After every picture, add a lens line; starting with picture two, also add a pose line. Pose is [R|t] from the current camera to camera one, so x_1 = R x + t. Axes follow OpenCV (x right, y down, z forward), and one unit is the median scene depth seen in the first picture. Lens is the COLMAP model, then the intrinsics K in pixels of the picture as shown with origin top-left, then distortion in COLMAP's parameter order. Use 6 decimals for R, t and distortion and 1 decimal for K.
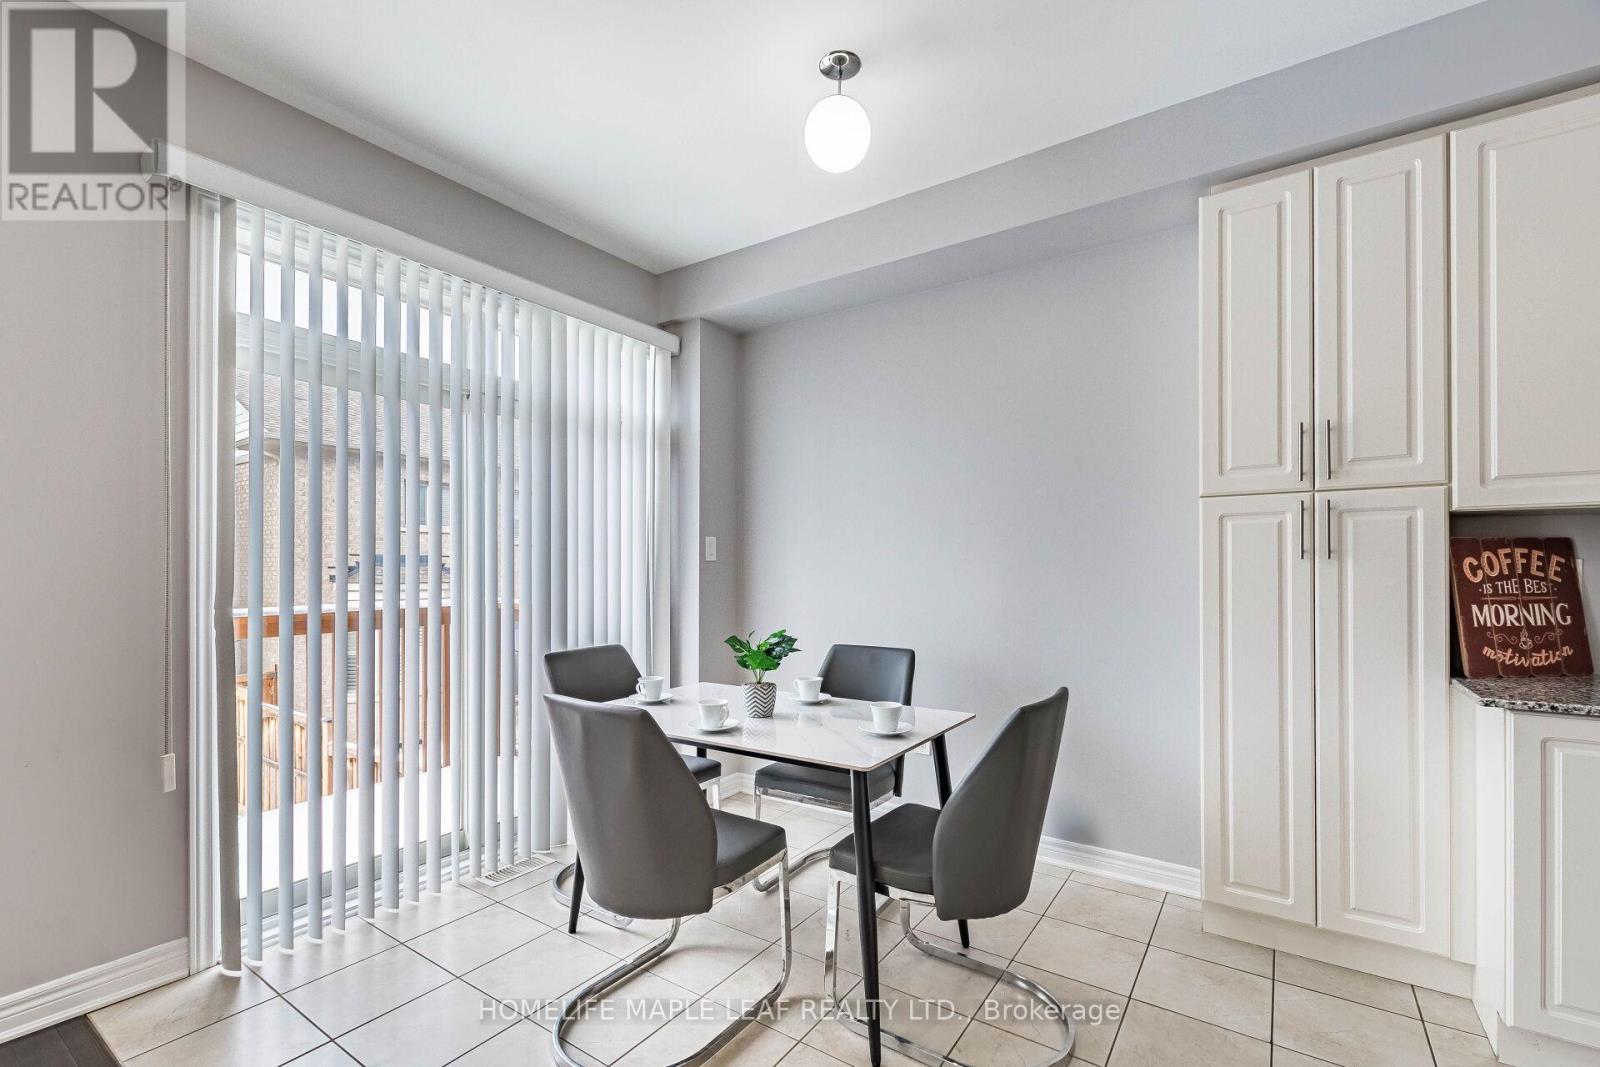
lens RADIAL K [[693.0, 0, 812.0], [0, 693.0, 559.8], [0, 0, 1]] dist [0.001586, -0.000123]
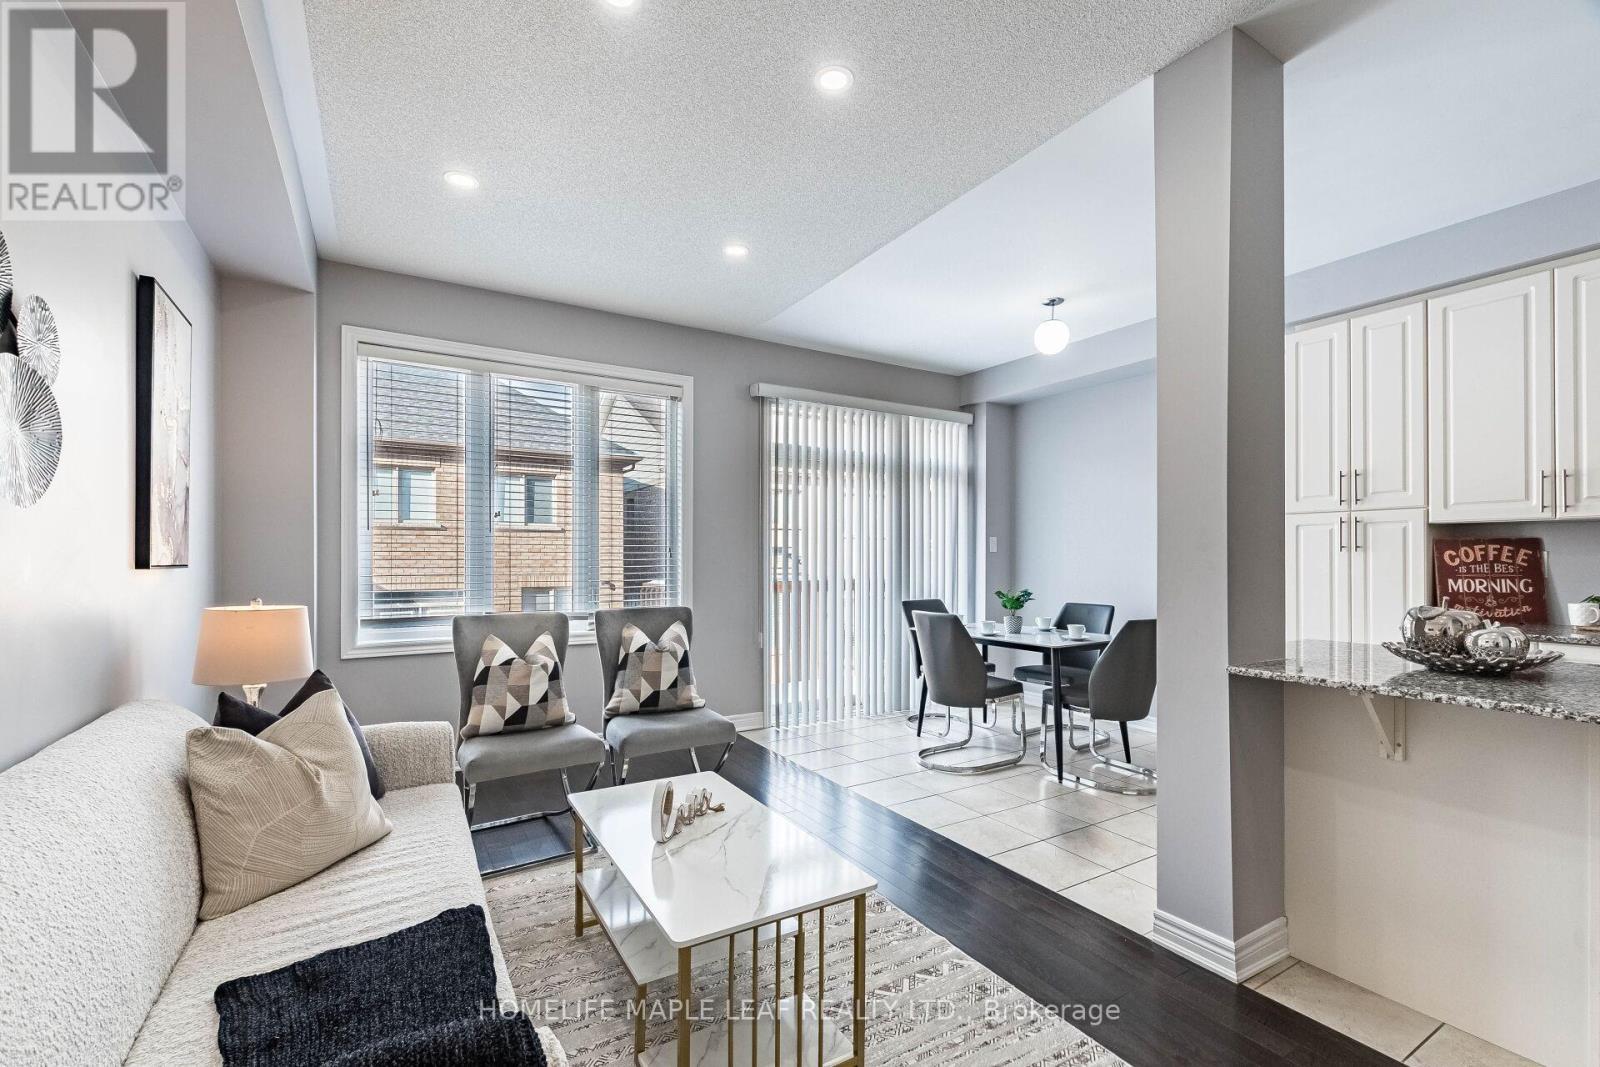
lens RADIAL K [[693.0, 0, 812.0], [0, 693.0, 559.8], [0, 0, 1]] dist [0.001586, -0.000123]
pose [[0.911268, 0.003662, -0.411798, 0.239120], [0.004663, 0.999805, 0.019209, -0.020228], [0.411787, -0.019424, 0.911073, -1.135021]]
